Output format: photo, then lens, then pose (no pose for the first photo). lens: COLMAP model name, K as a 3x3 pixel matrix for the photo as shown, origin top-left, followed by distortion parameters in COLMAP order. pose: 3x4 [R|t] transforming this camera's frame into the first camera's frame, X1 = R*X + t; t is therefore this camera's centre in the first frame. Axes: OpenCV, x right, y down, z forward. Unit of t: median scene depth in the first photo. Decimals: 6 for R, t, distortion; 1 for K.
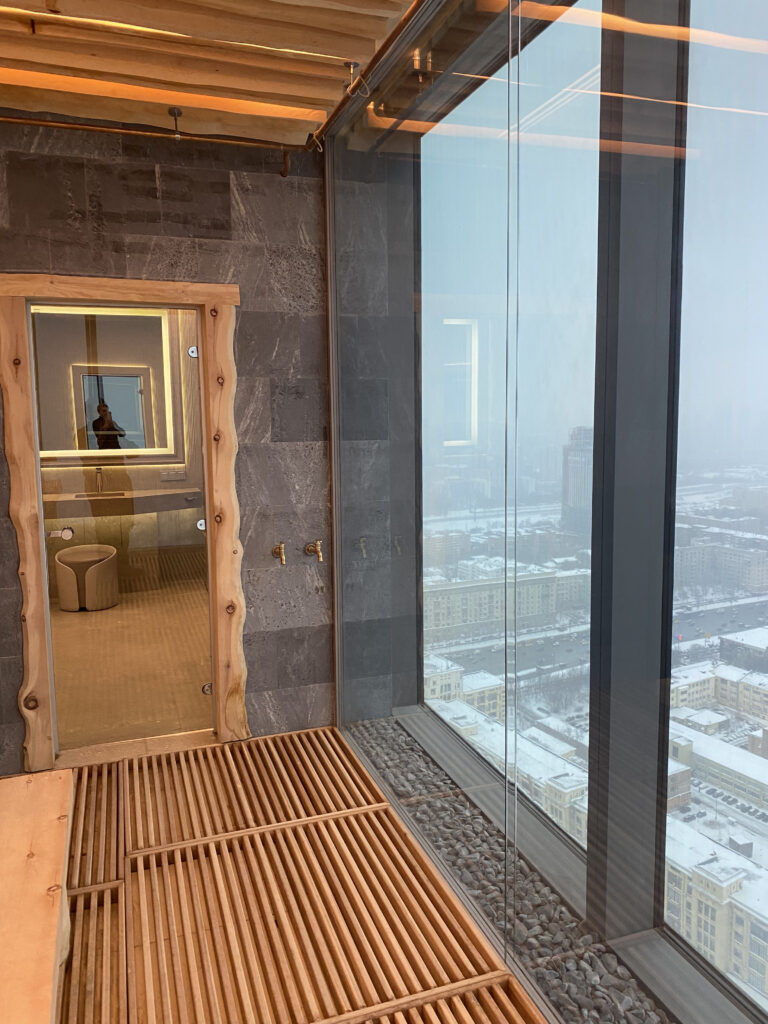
lens RADIAL K [[776.4, 0, 393.9], [0, 776.4, 494.4], [0, 0, 1]] dist [-0.008069, -0.009063]
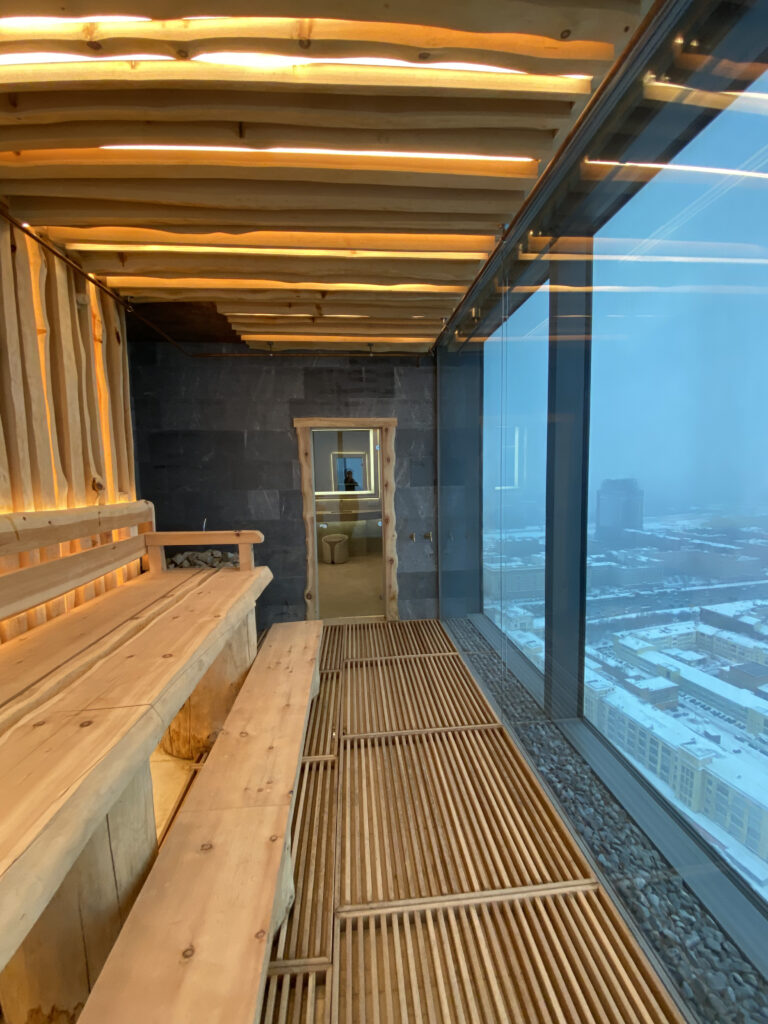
lens RADIAL K [[415.9, 0, 383.6], [0, 415.9, 508.7], [0, 0, 1]] dist [-0.013849, -0.001174]
pose [[0.961869, 0.008592, -0.273377, 0.093144], [-0.014397, 0.999711, -0.019237, 0.018716], [0.273133, 0.022439, 0.961715, -0.161806]]
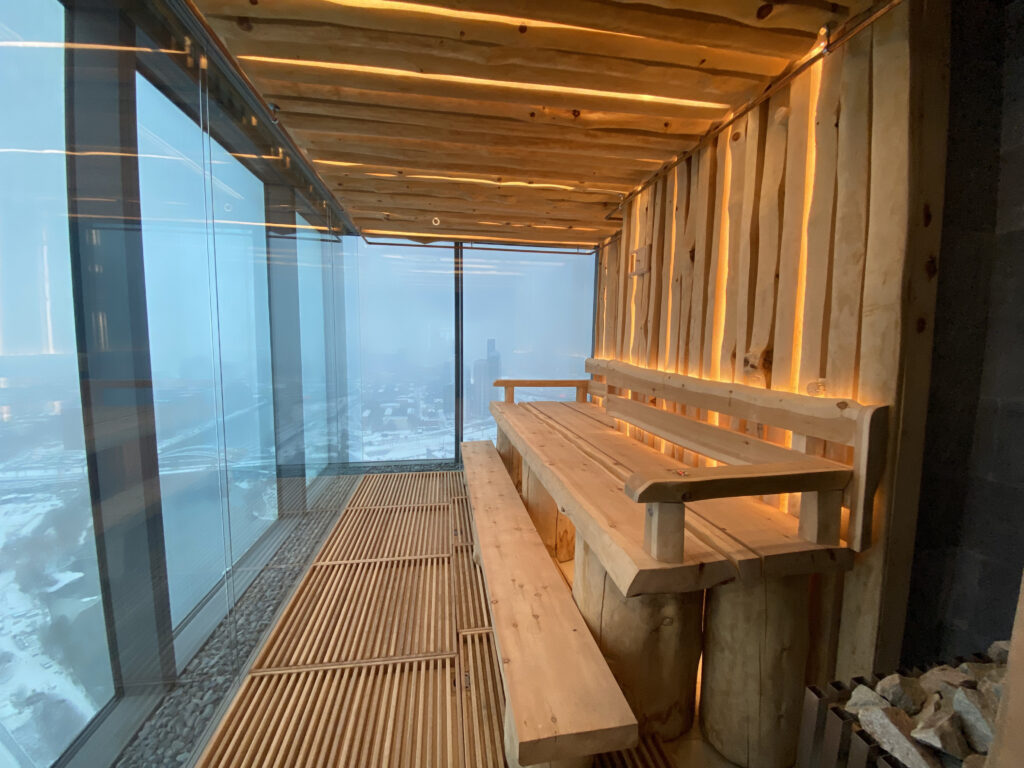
lens RADIAL K [[415.9, 0, 509.1], [0, 415.9, 381.0], [0, 0, 1]] dist [-0.013849, -0.001174]
pose [[-0.980105, -0.031009, 0.196040, -0.382336], [0.008807, 0.979952, 0.199038, -0.129213], [-0.198282, 0.196805, -0.960183, 1.082869]]
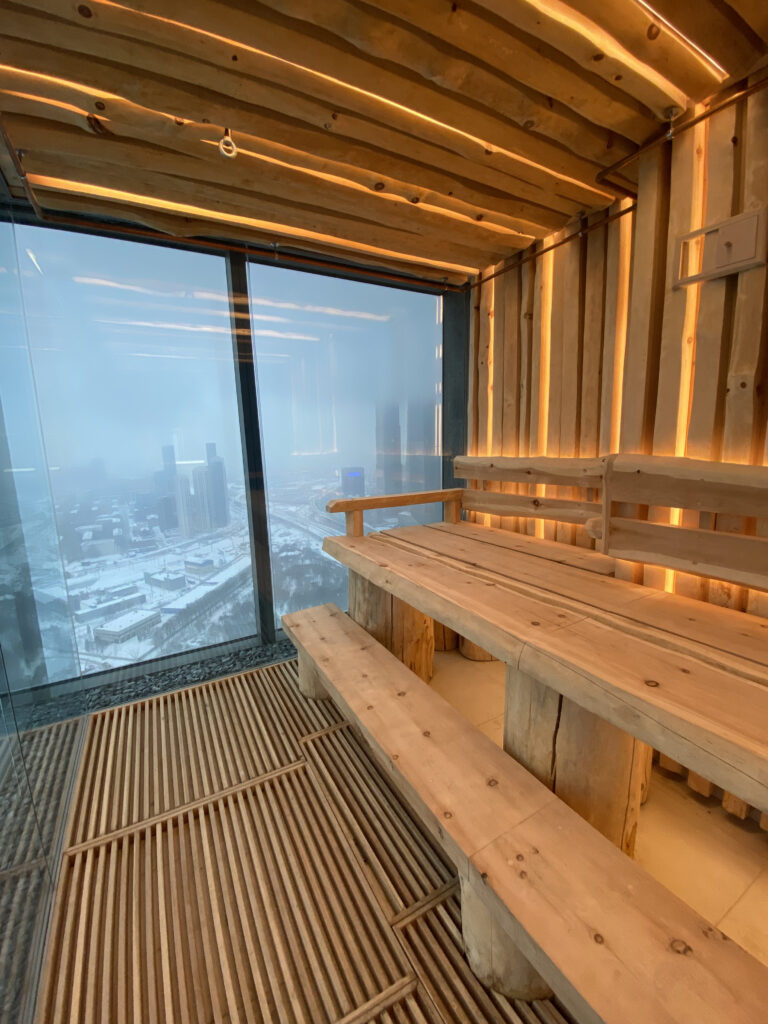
lens RADIAL K [[415.9, 0, 377.4], [0, 415.9, 513.0], [0, 0, 1]] dist [-0.013849, -0.001174]
pose [[-0.988707, 0.058208, -0.138096, -0.015666], [0.017794, 0.960566, 0.277481, -0.051867], [0.148802, 0.271890, -0.950754, 0.498215]]
